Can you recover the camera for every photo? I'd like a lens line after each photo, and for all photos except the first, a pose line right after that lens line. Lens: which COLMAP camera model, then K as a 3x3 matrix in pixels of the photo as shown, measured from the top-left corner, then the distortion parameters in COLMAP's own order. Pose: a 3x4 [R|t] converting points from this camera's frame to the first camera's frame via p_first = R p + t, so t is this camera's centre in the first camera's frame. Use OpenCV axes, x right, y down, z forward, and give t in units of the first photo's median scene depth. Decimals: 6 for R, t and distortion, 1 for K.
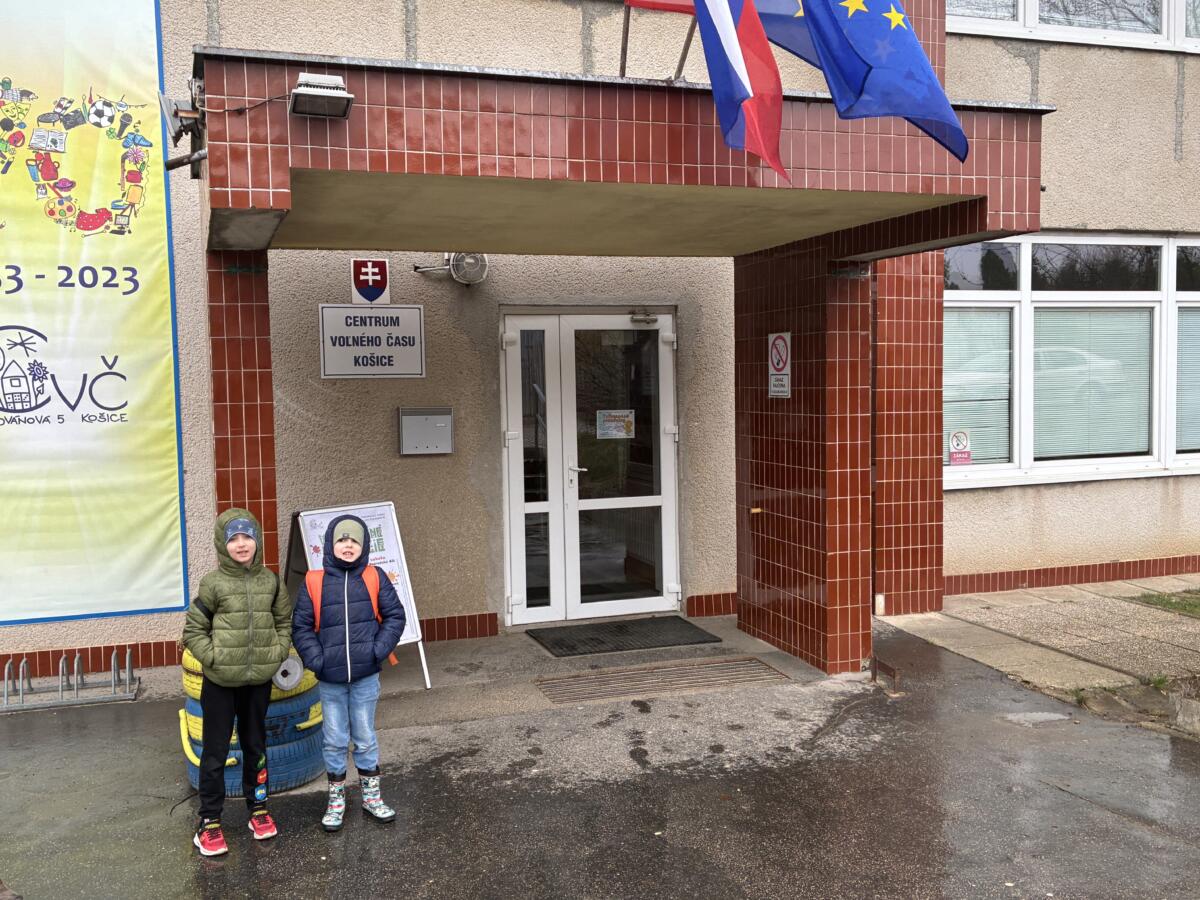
lens RADIAL K [[1166.0, 0, 599.6], [0, 1166.0, 451.8], [0, 0, 1]] dist [0.023042, 0.000000]
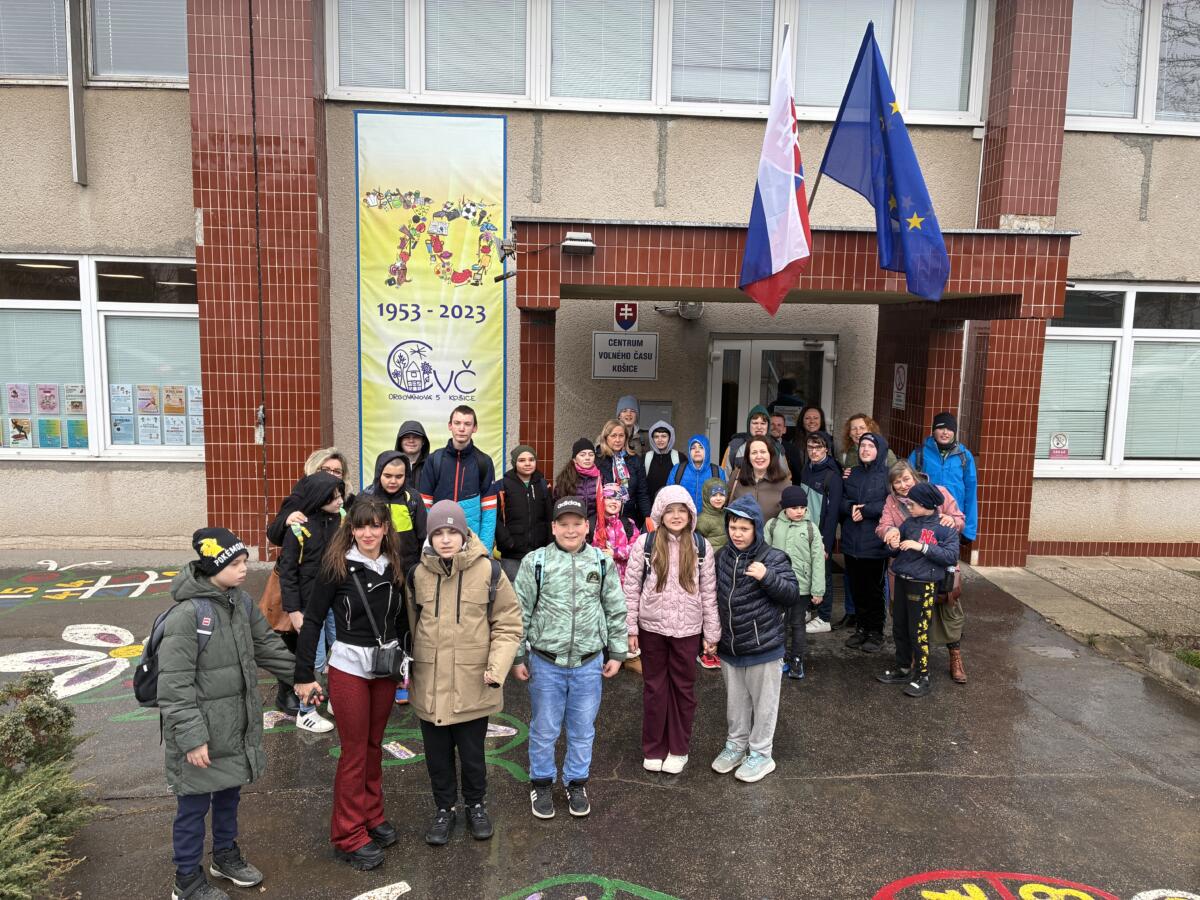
lens RADIAL K [[928.6, 0, 599.0], [0, 928.6, 444.7], [0, 0, 1]] dist [0.044927, -0.020642]
pose [[0.963500, 0.070279, -0.258320, 0.098316], [-0.055302, 0.996365, 0.064802, -0.055654], [0.261935, -0.048151, 0.963884, -0.199183]]
